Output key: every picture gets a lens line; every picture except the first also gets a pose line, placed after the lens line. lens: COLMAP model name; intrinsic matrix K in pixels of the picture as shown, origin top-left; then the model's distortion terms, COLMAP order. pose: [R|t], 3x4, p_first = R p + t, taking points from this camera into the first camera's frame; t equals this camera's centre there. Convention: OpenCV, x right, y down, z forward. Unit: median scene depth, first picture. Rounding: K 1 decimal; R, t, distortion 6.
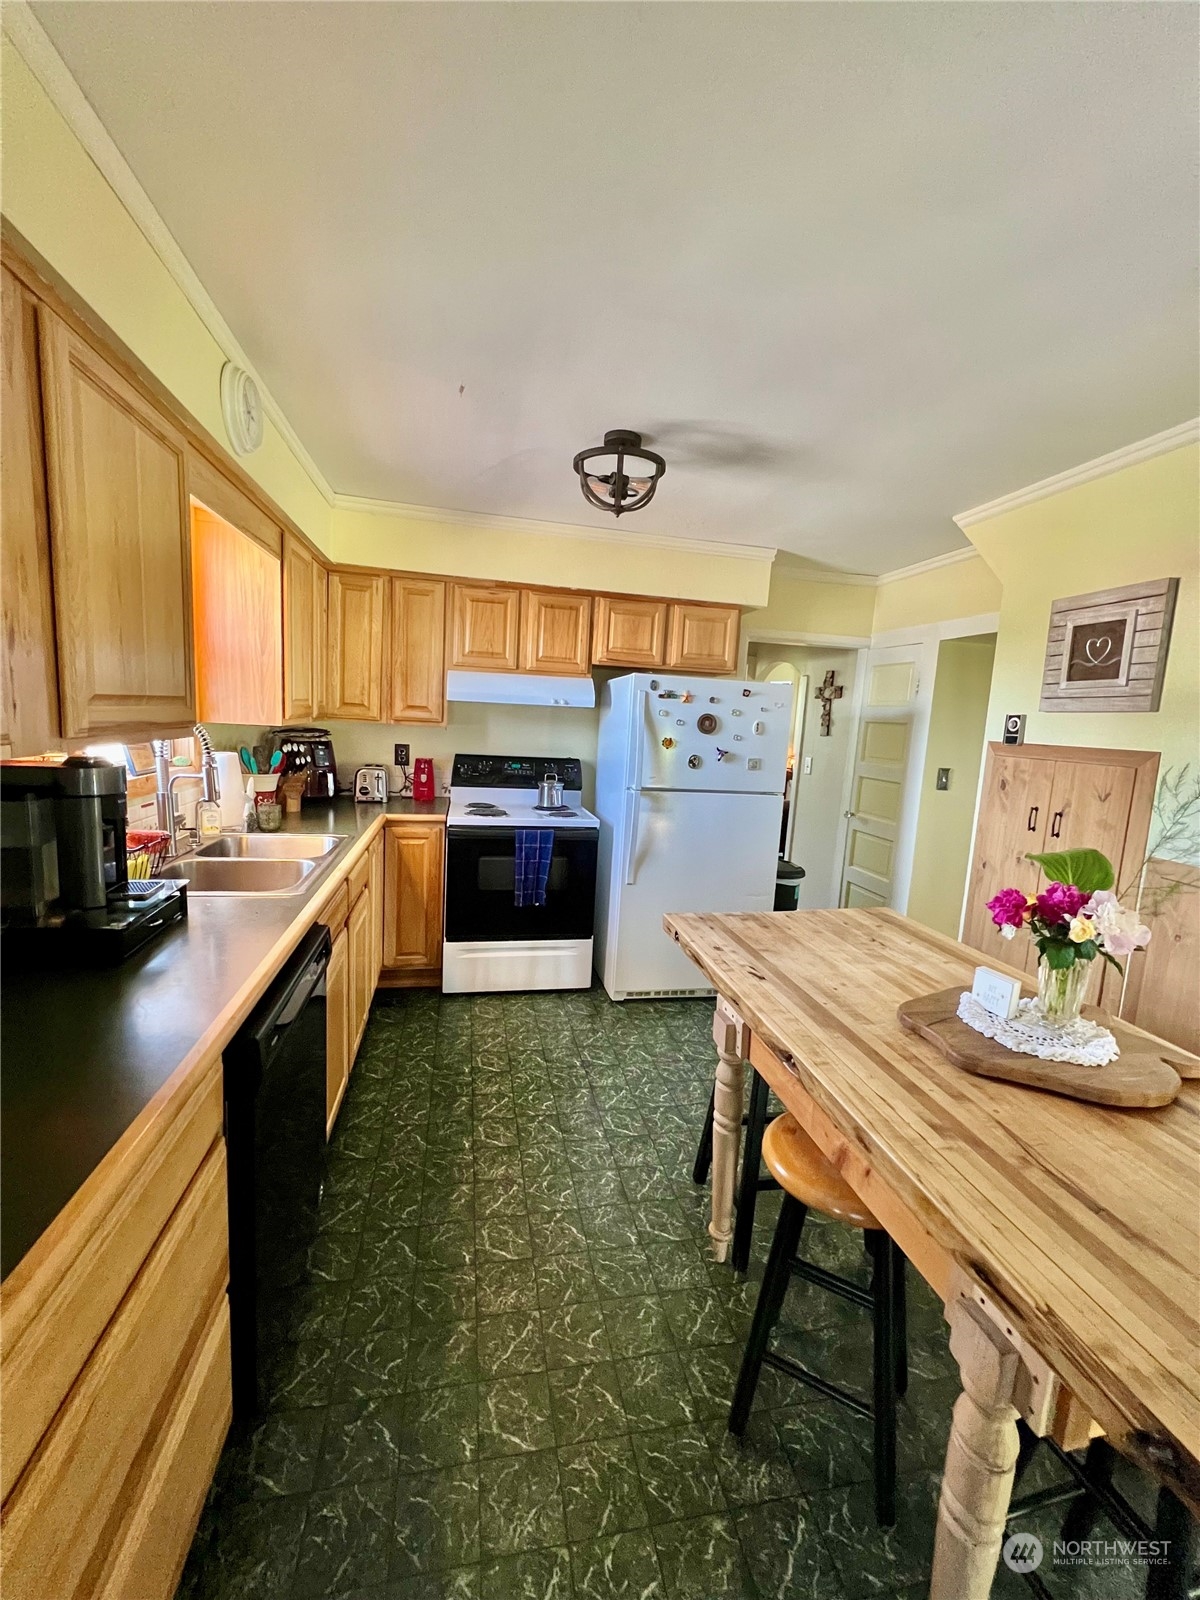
lens RADIAL K [[635.6, 0, 596.5], [0, 635.6, 802.3], [0, 0, 1]] dist [-0.001113, -0.000065]
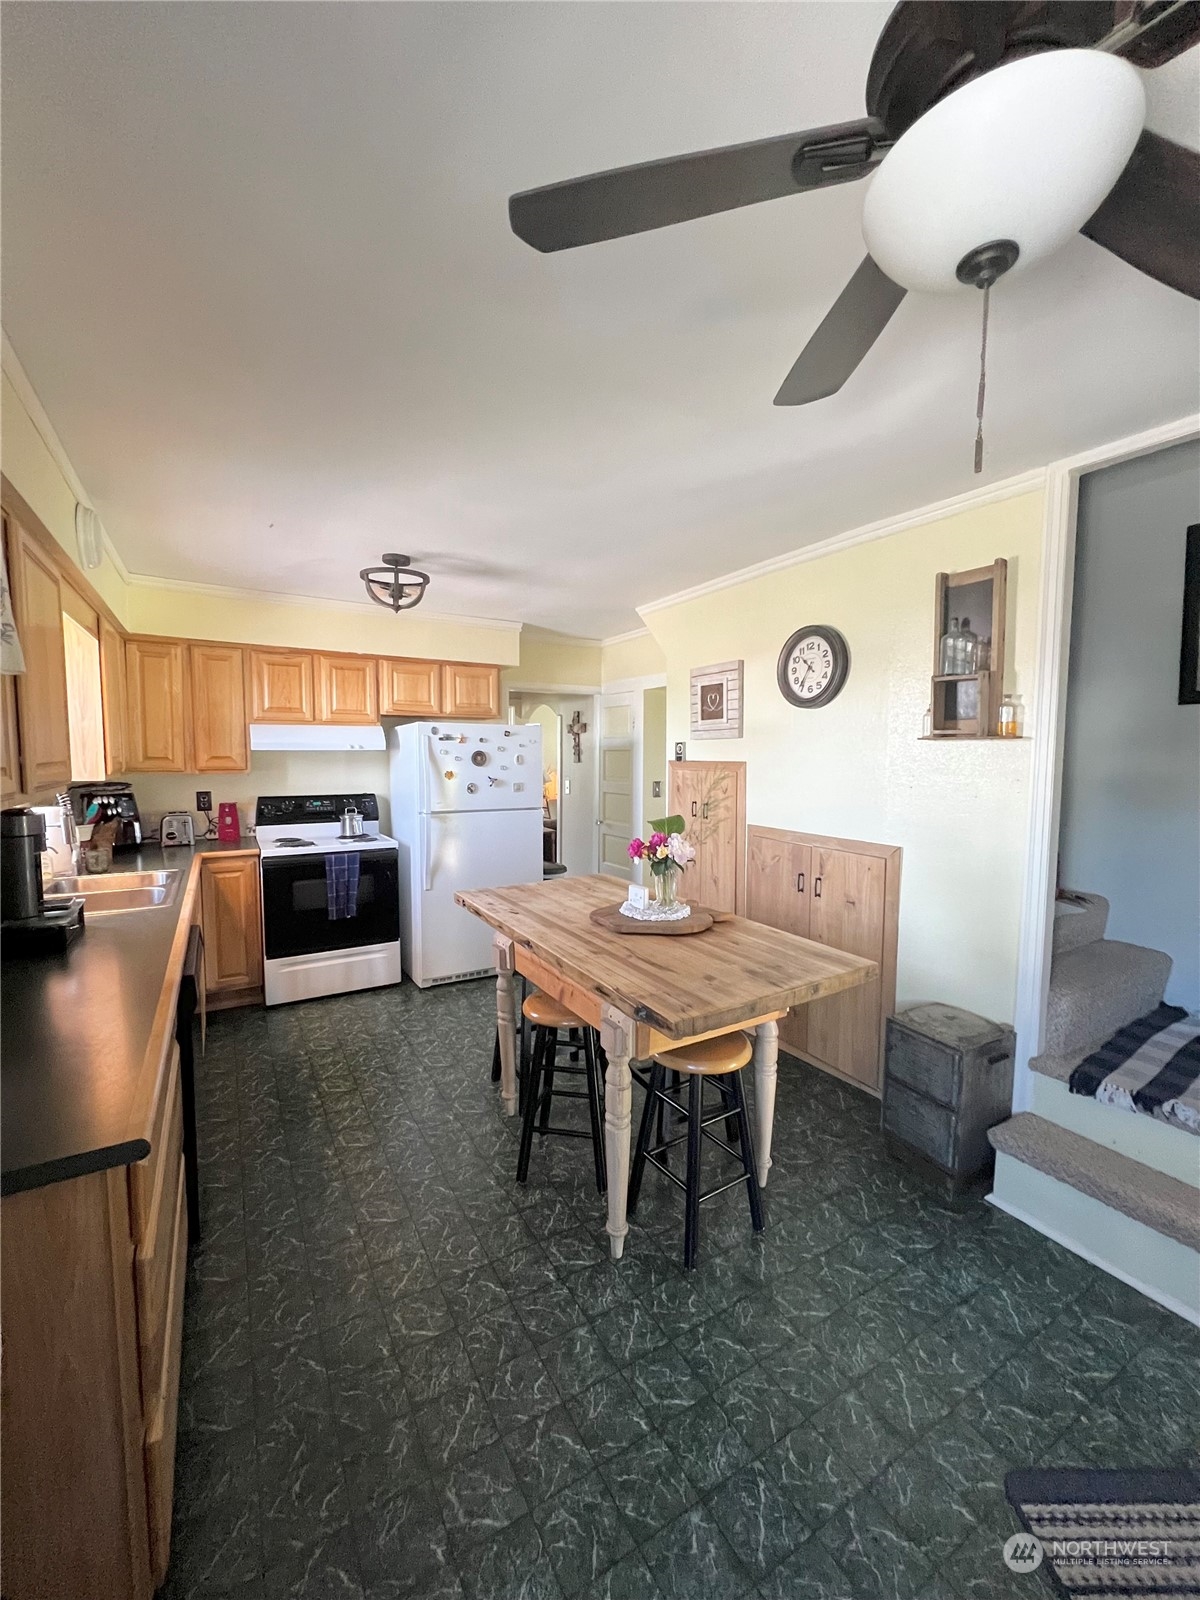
lens RADIAL K [[635.6, 0, 596.5], [0, 635.6, 802.3], [0, 0, 1]] dist [-0.001113, -0.000065]
pose [[0.943736, -0.075718, 0.321915, -0.023381], [0.092072, 0.995106, -0.035860, 0.033472], [-0.317624, 0.063482, 0.946089, -0.294223]]
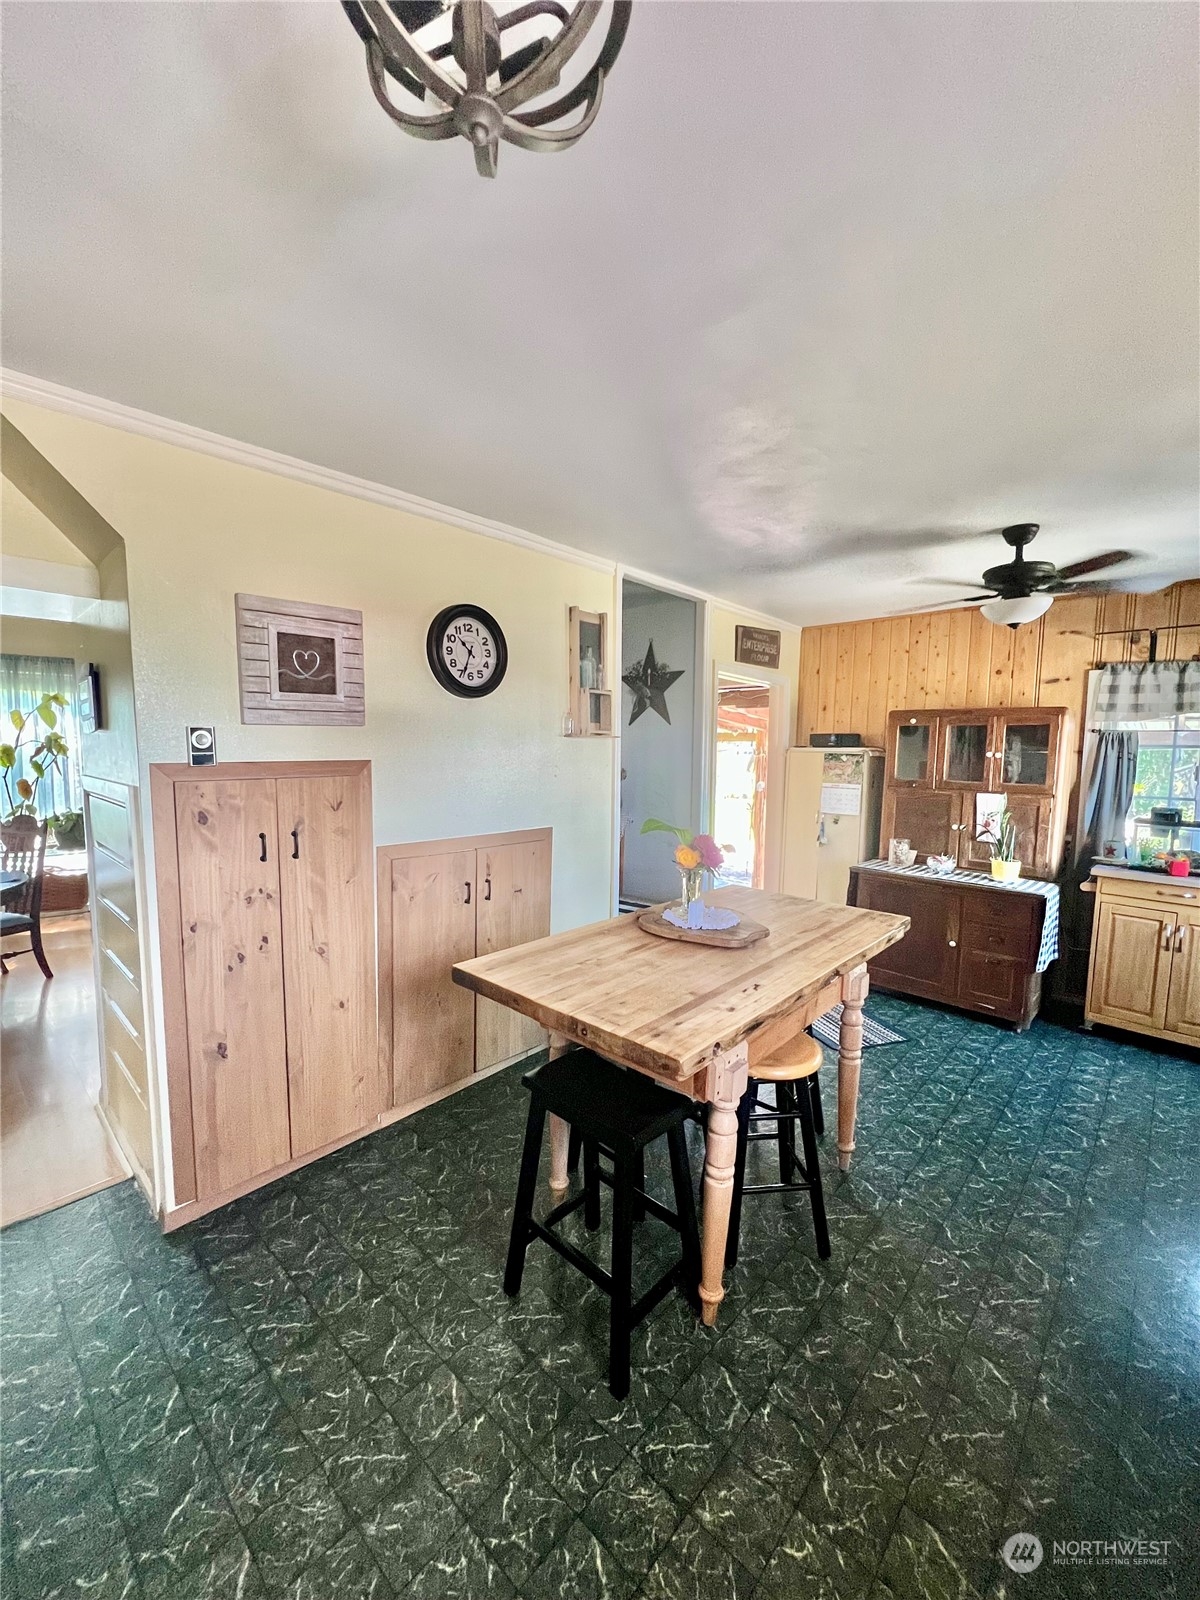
lens RADIAL K [[633.2, 0, 604.9], [0, 633.2, 798.5], [0, 0, 1]] dist [0.001743, 0.000188]
pose [[-0.584885, -0.129833, 0.800658, -0.209087], [0.072561, 0.974773, 0.211073, -0.144828], [-0.807864, 0.181550, -0.560709, 0.845130]]
